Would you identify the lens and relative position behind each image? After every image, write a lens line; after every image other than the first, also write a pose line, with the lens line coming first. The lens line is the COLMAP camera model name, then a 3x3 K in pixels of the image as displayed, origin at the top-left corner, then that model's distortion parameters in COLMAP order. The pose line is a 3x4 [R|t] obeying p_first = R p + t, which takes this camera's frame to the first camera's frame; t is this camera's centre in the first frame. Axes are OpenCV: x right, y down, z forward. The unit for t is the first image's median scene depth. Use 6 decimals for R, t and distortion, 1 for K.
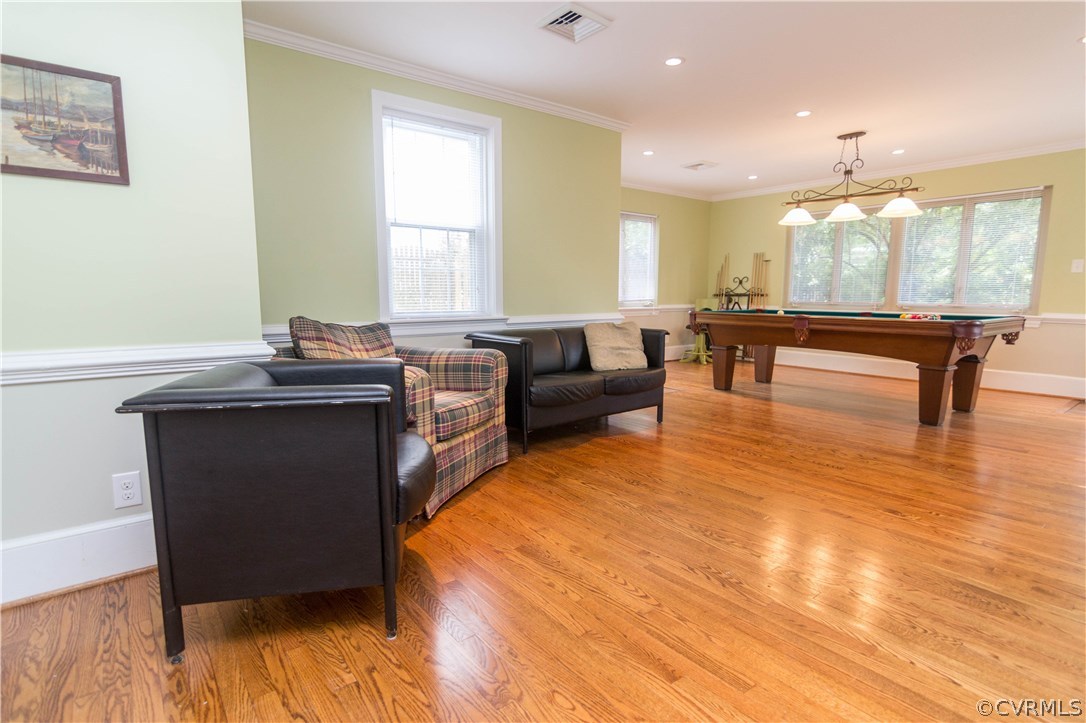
lens RADIAL K [[549.4, 0, 530.9], [0, 549.4, 361.0], [0, 0, 1]] dist [0.002272, 0.001021]
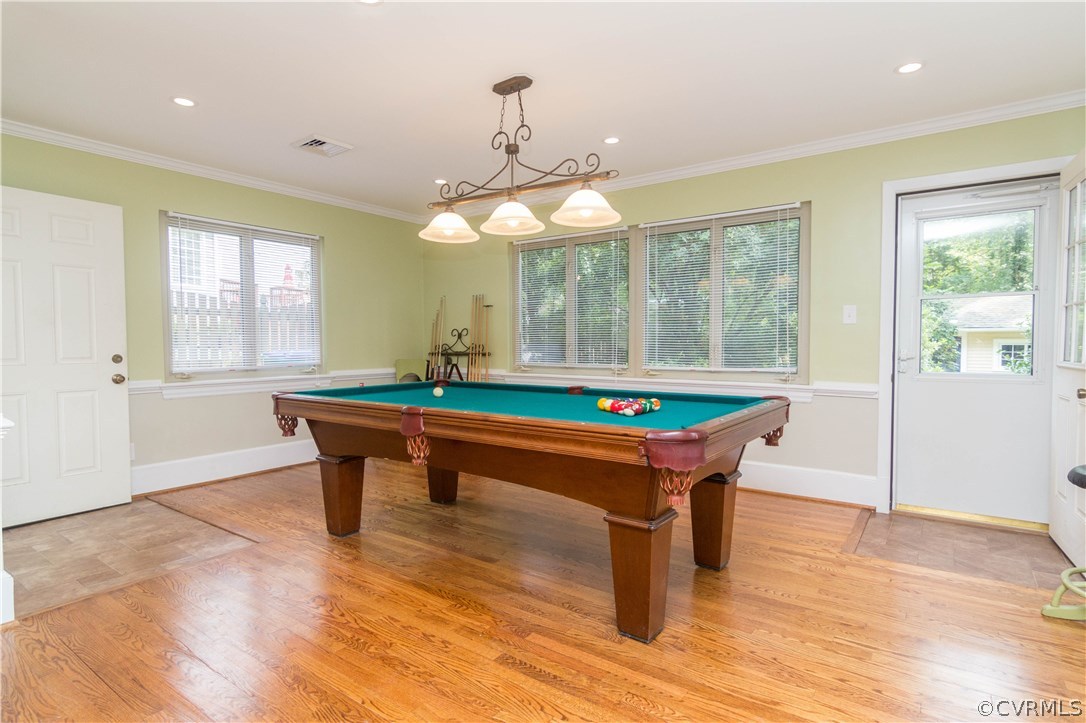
lens RADIAL K [[549.4, 0, 530.9], [0, 549.4, 361.0], [0, 0, 1]] dist [0.002272, 0.001021]
pose [[0.964537, -0.015993, 0.263462, 0.410652], [0.039527, 0.995659, -0.084270, -0.069463], [-0.260970, 0.091695, 0.960982, 0.433819]]
